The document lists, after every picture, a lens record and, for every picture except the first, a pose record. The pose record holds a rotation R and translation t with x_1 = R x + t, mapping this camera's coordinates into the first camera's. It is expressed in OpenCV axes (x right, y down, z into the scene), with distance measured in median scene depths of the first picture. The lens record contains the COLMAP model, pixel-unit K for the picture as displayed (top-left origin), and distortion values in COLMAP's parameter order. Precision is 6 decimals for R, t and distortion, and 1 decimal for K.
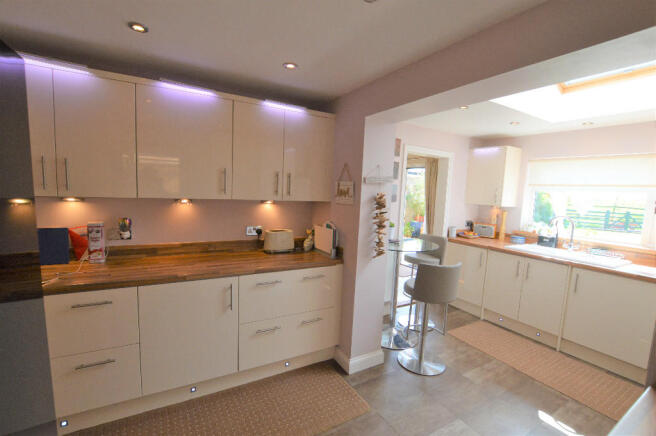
lens RADIAL K [[293.9, 0, 330.8], [0, 293.9, 221.9], [0, 0, 1]] dist [-0.039184, 0.007914]
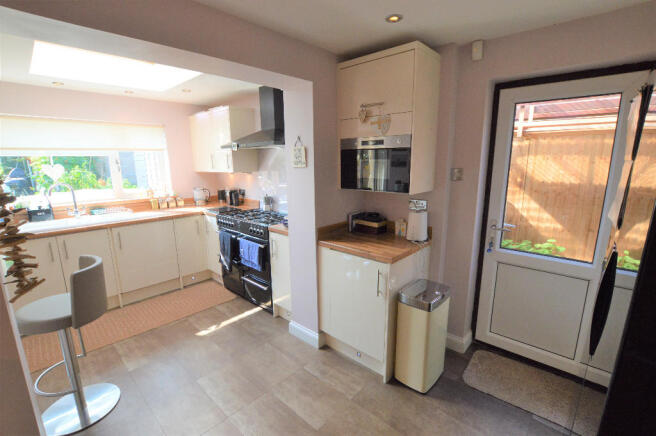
lens RADIAL K [[293.9, 0, 330.8], [0, 293.9, 221.9], [0, 0, 1]] dist [-0.039184, 0.007914]
pose [[-0.293112, -0.238388, 0.925881, -0.282976], [0.096163, 0.956154, 0.276625, -0.061719], [-0.951230, 0.170118, -0.257337, 0.366697]]
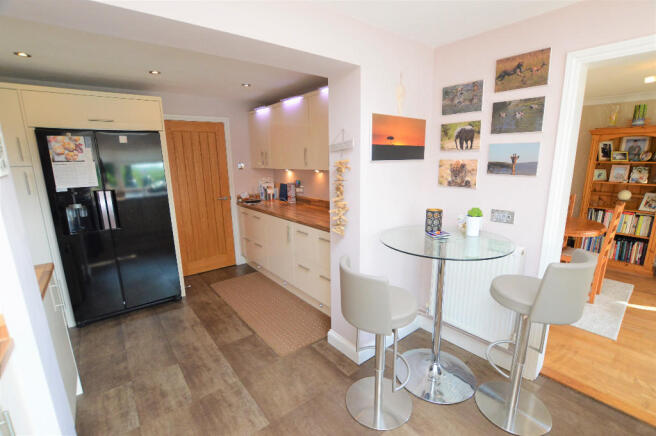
lens RADIAL K [[293.9, 0, 330.8], [0, 293.9, 221.9], [0, 0, 1]] dist [-0.039184, 0.007914]
pose [[0.146981, 0.165799, -0.975145, 0.639729], [-0.085188, 0.984311, 0.154517, -0.033435], [0.985464, 0.060360, 0.158799, 0.525181]]
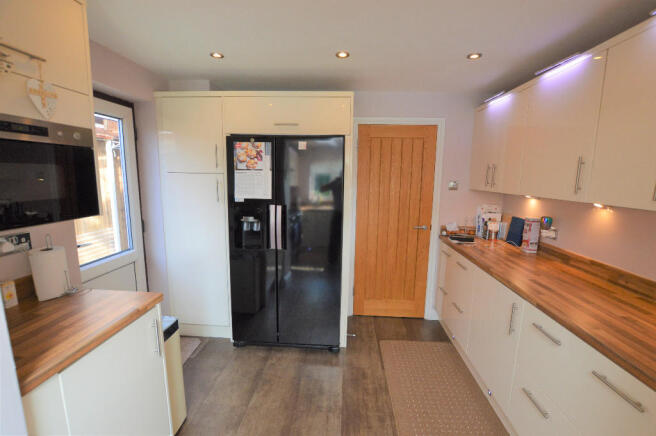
lens RADIAL K [[293.9, 0, 330.8], [0, 293.9, 221.9], [0, 0, 1]] dist [-0.039184, 0.007914]
pose [[-0.551224, 0.080338, -0.830481, 0.311175], [-0.131772, 0.974479, 0.181731, -0.045103], [0.823886, 0.209608, -0.526570, 0.513728]]
